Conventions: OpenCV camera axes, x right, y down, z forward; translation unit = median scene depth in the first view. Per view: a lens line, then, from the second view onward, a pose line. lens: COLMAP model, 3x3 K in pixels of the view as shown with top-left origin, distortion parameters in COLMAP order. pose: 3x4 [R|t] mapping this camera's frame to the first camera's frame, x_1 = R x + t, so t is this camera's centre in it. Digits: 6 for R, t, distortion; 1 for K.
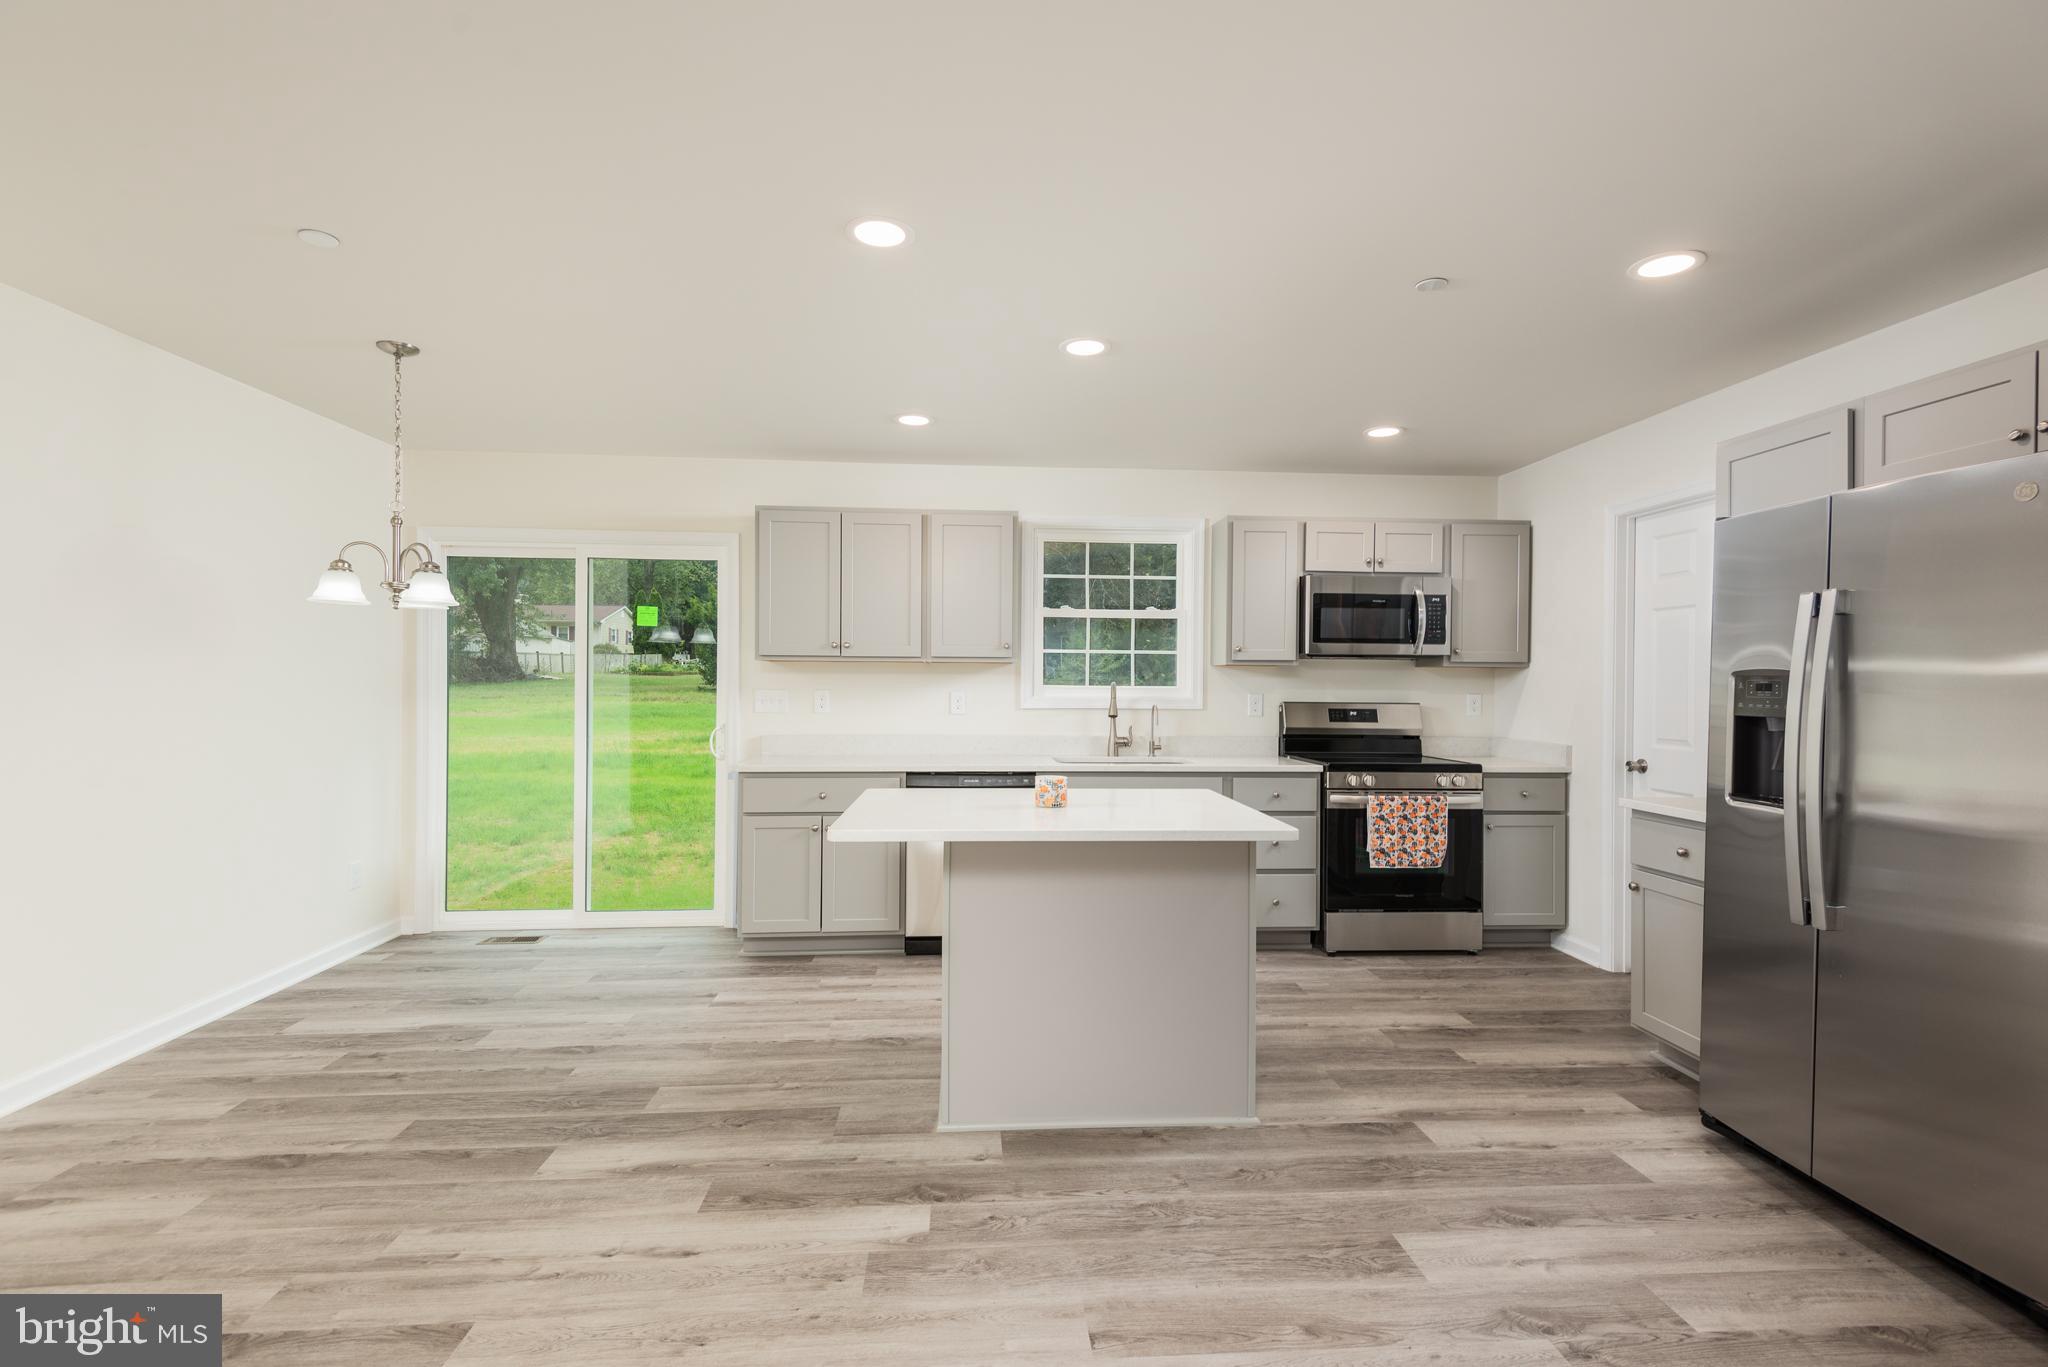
lens RADIAL K [[923.2, 0, 1024.1], [0, 923.2, 677.3], [0, 0, 1]] dist [0.032087, -0.017386]
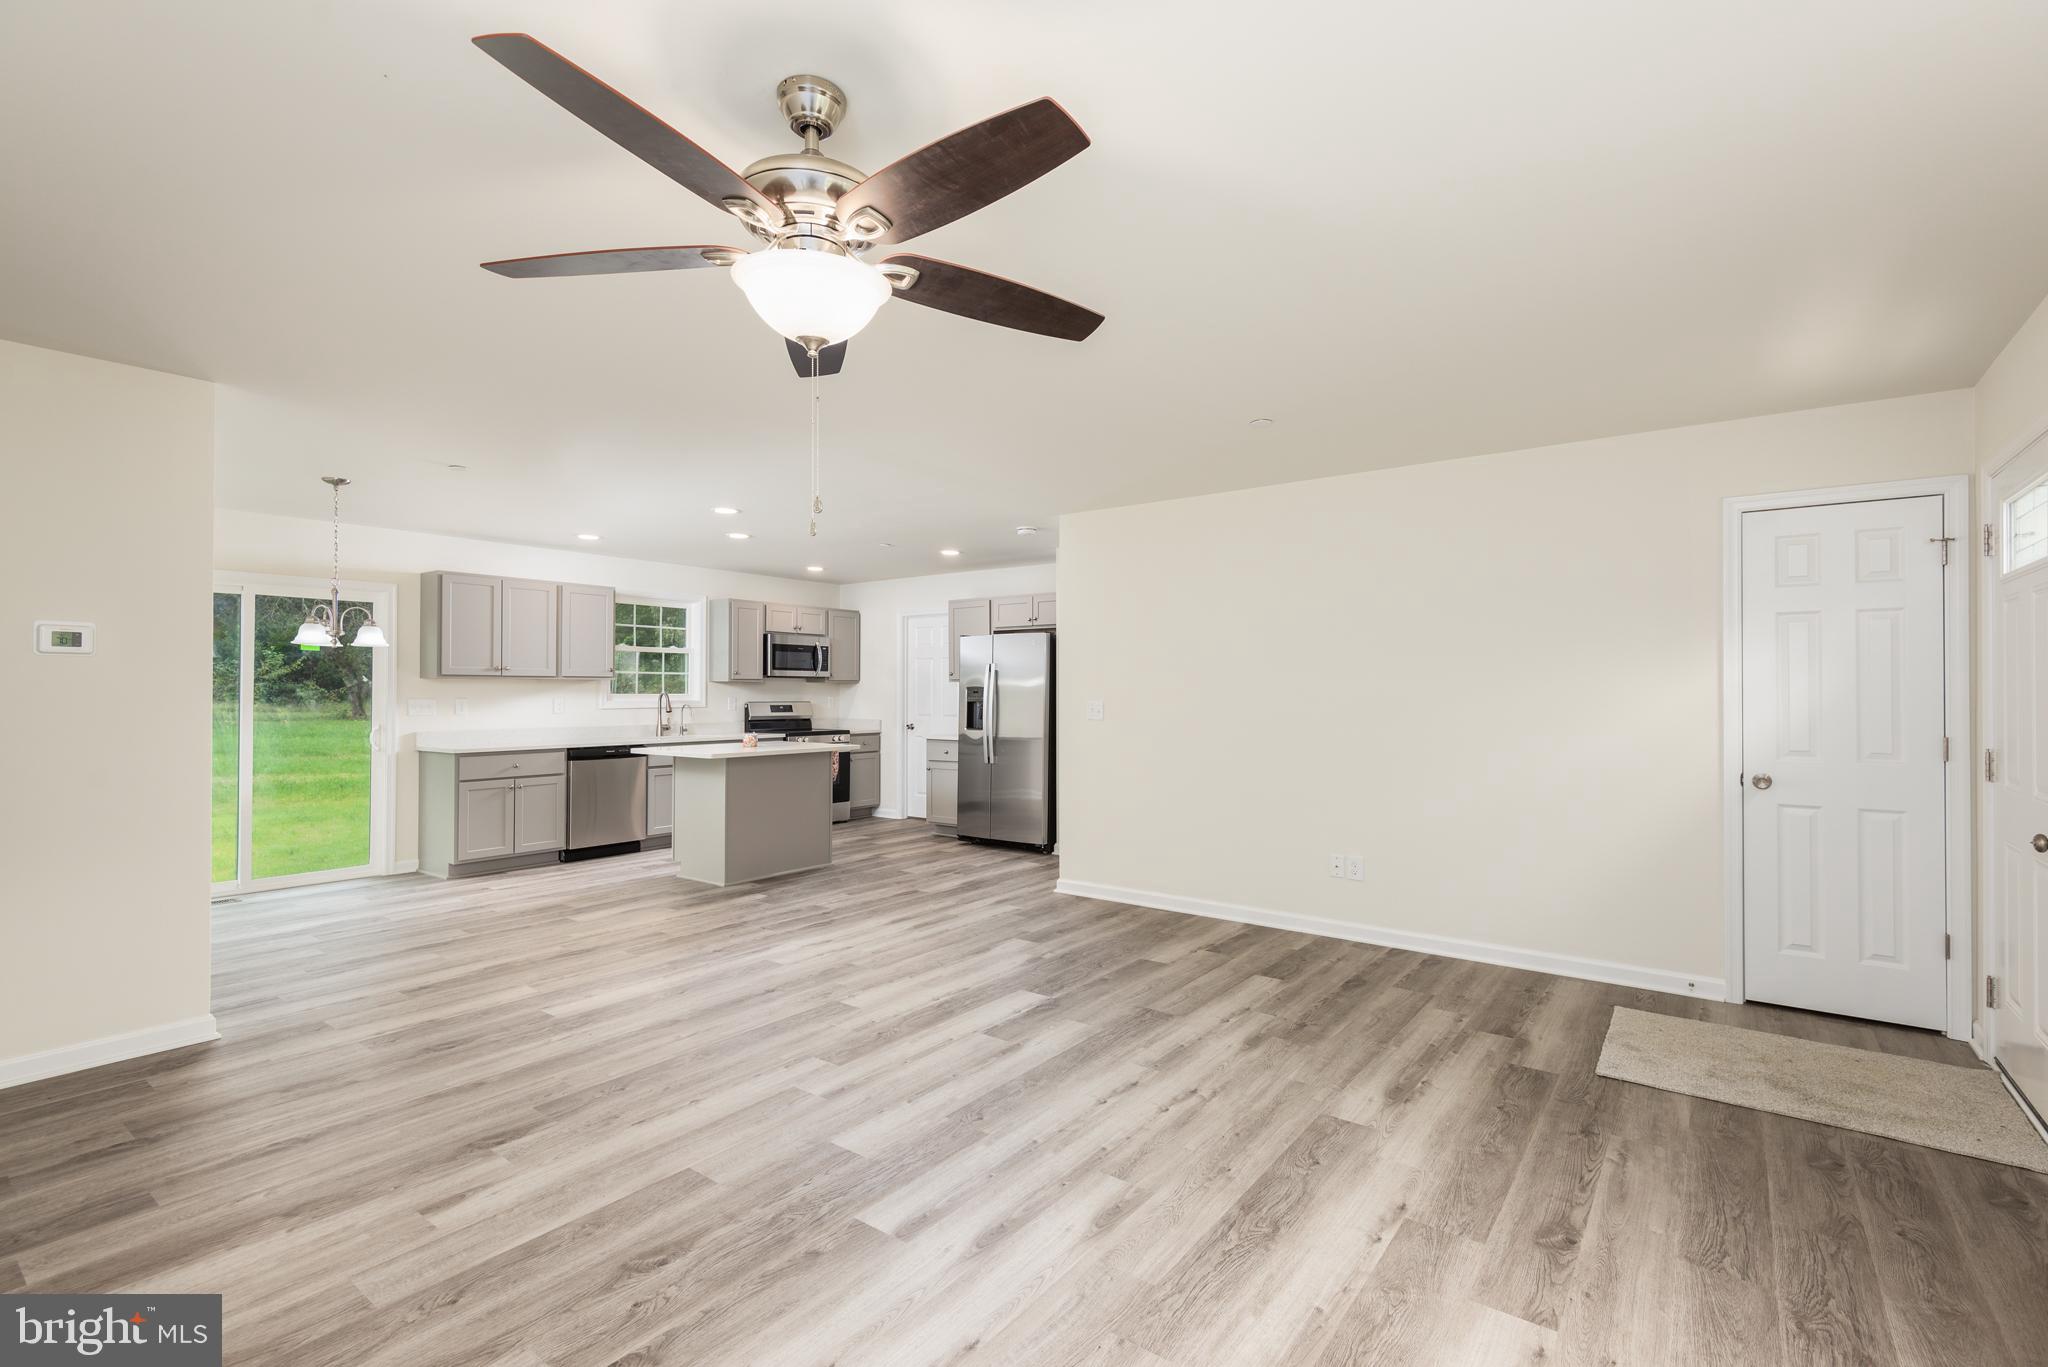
lens RADIAL K [[923.2, 0, 1024.1], [0, 923.2, 677.3], [0, 0, 1]] dist [0.032087, -0.017386]
pose [[0.658079, 0.004531, 0.752935, -0.771257], [-0.000308, 0.999983, -0.005749, -0.011668], [-0.752949, 0.003551, 0.658070, -0.623891]]
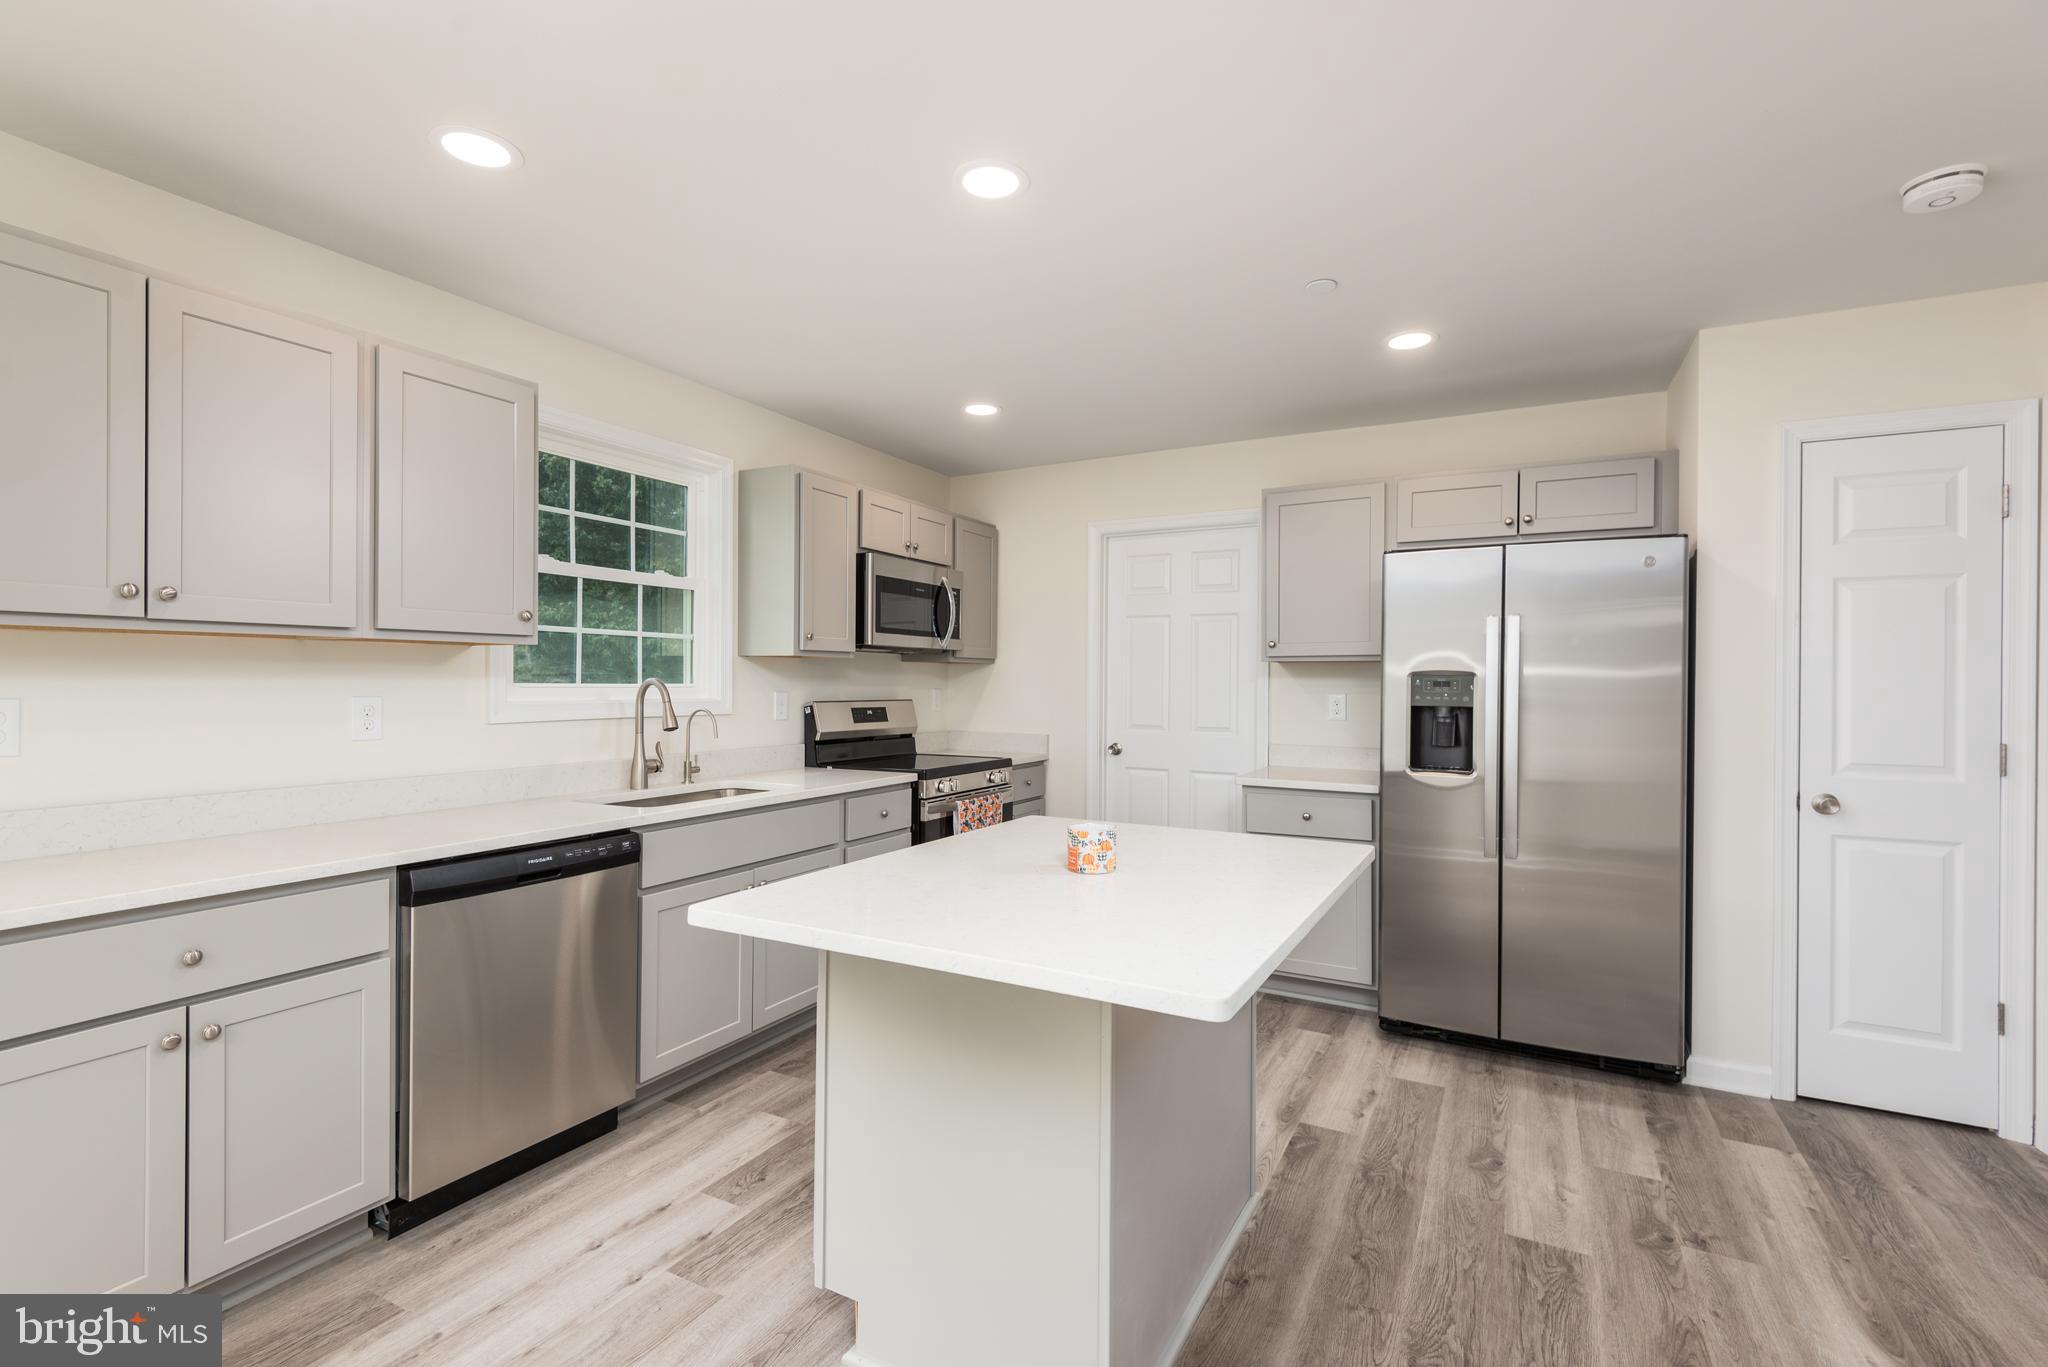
lens RADIAL K [[923.2, 0, 1024.1], [0, 923.2, 677.3], [0, 0, 1]] dist [0.032087, -0.017386]
pose [[0.531662, -0.000389, 0.846957, -0.345291], [-0.007550, 0.999958, 0.005199, -0.000571], [-0.846923, -0.009158, 0.531637, 0.430896]]
